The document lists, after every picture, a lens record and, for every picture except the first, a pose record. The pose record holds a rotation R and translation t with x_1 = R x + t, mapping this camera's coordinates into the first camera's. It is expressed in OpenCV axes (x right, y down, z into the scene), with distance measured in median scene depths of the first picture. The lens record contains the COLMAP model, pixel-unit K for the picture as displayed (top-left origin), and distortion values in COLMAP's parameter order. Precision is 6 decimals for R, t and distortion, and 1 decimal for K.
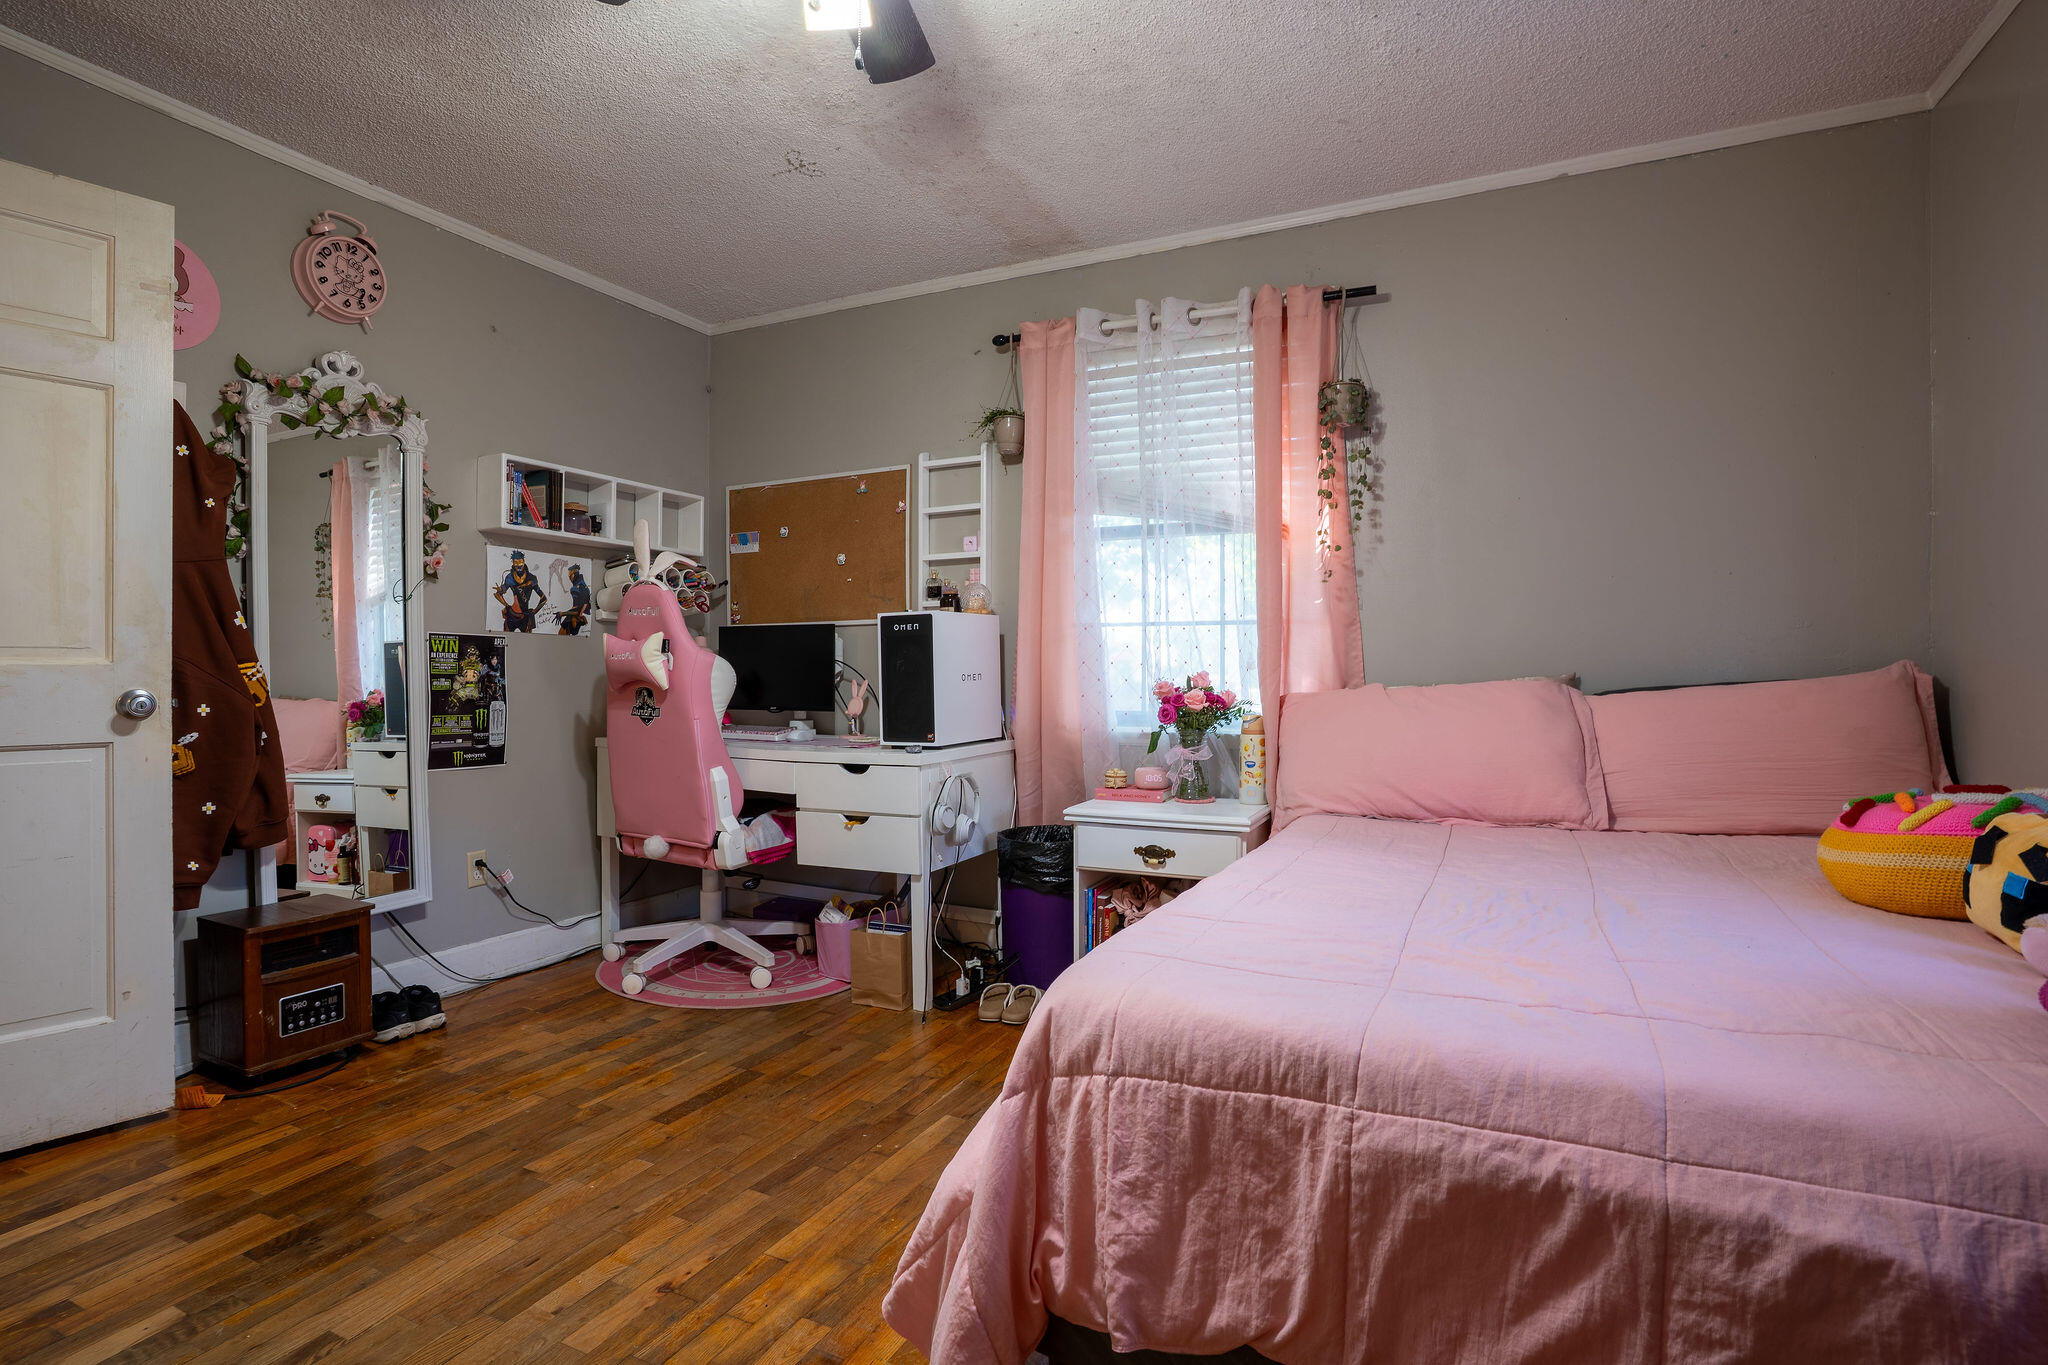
lens RADIAL K [[1019.3, 0, 1016.0], [0, 1019.3, 672.0], [0, 0, 1]] dist [-0.086981, 0.042456]
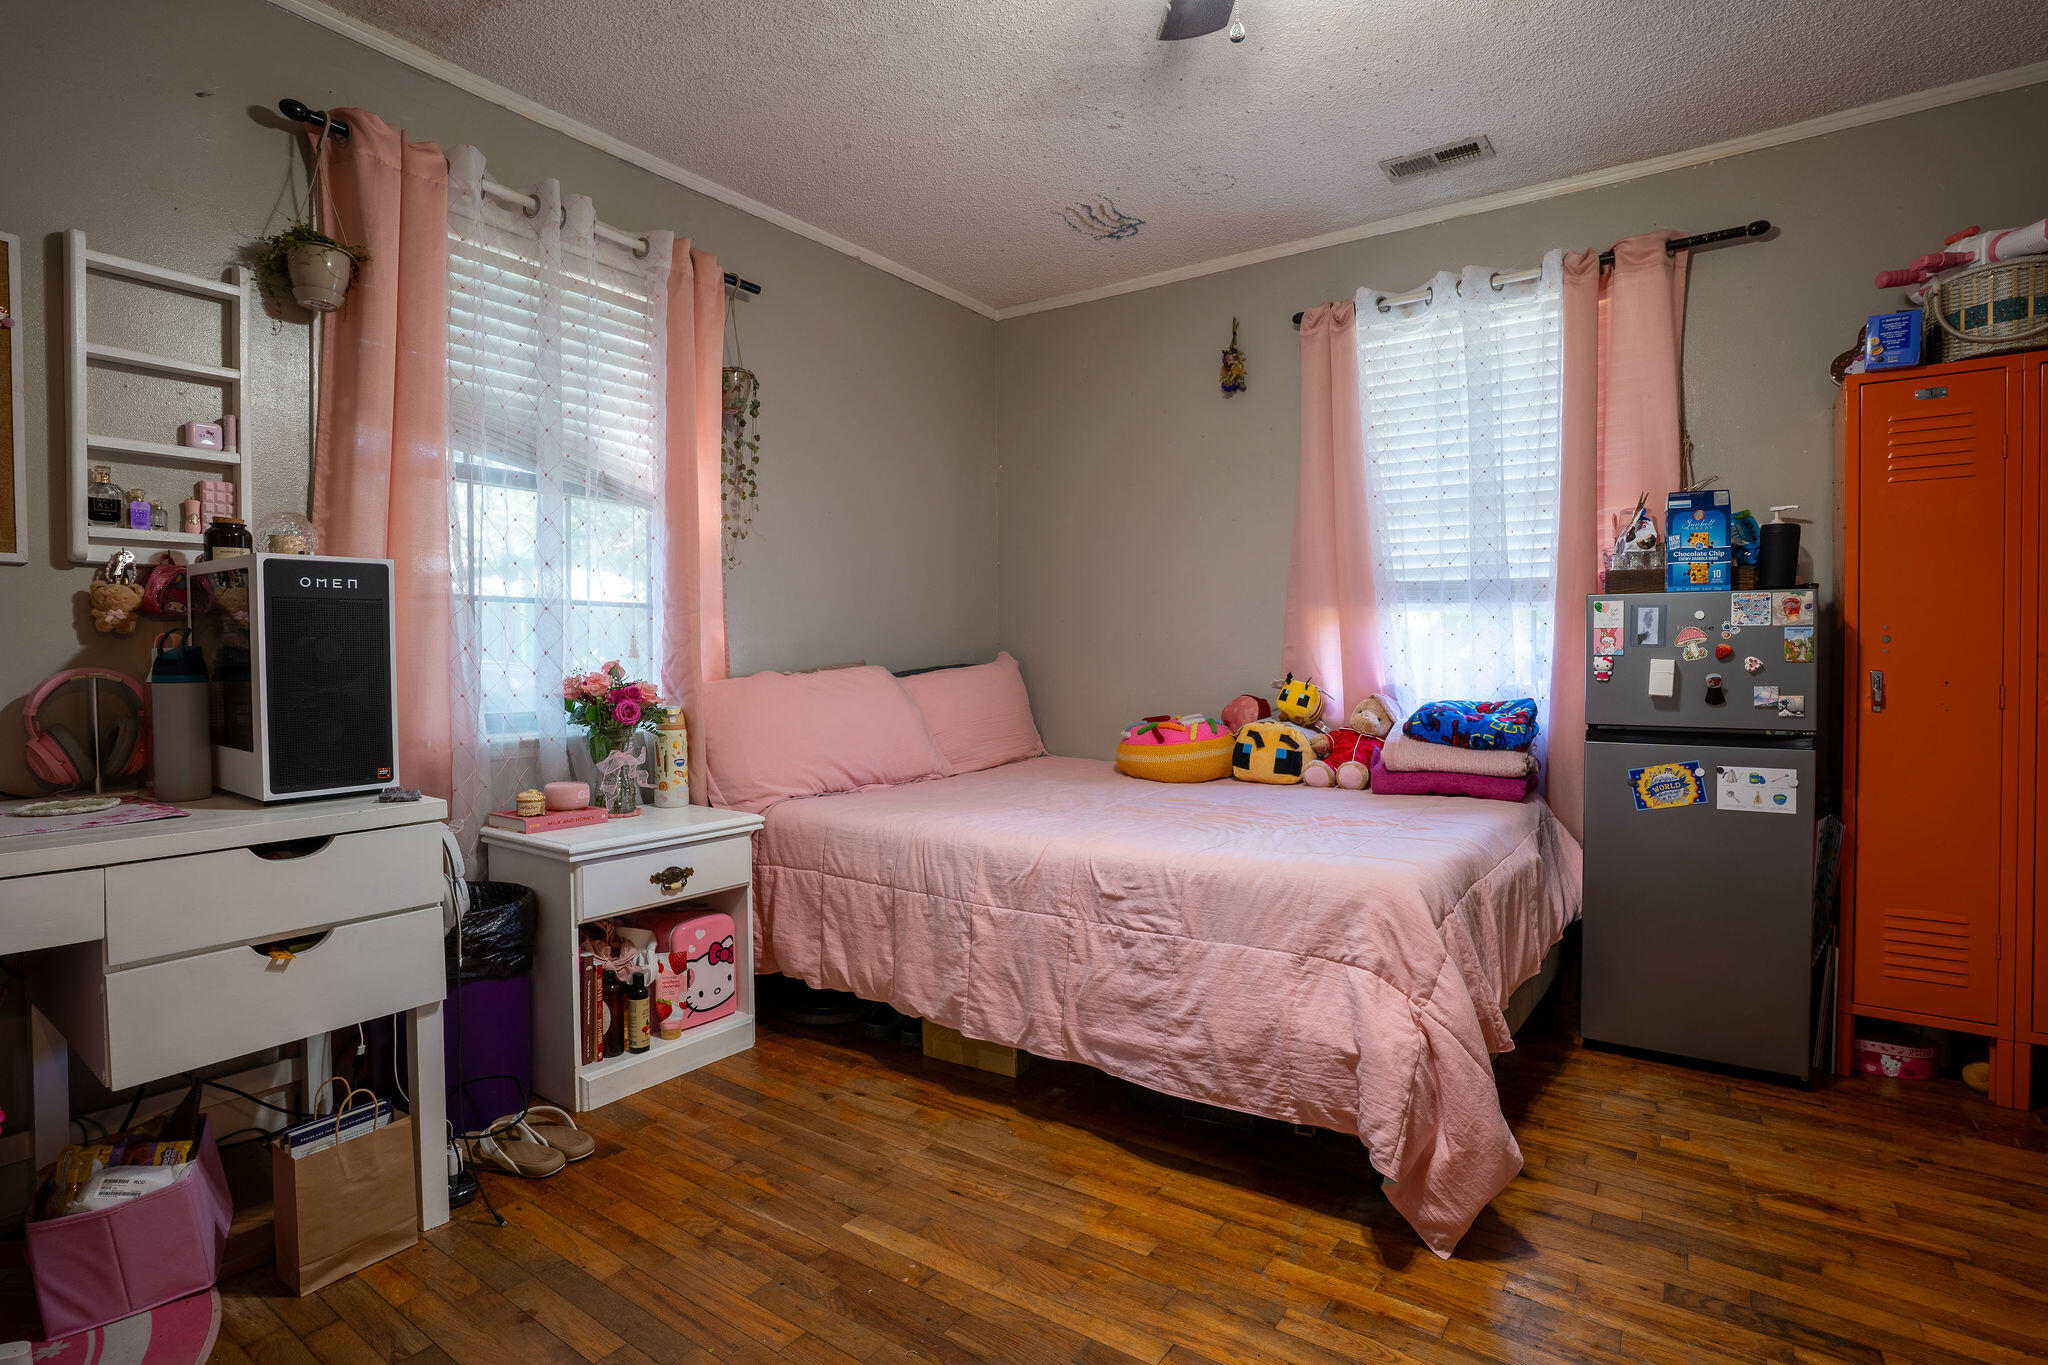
lens RADIAL K [[1019.3, 0, 1016.0], [0, 1019.3, 672.0], [0, 0, 1]] dist [-0.086981, 0.042456]
pose [[0.146197, -0.013836, 0.989159, -0.602604], [0.004751, 0.999900, 0.013284, -0.000670], [-0.989244, 0.002757, 0.146248, 0.558540]]
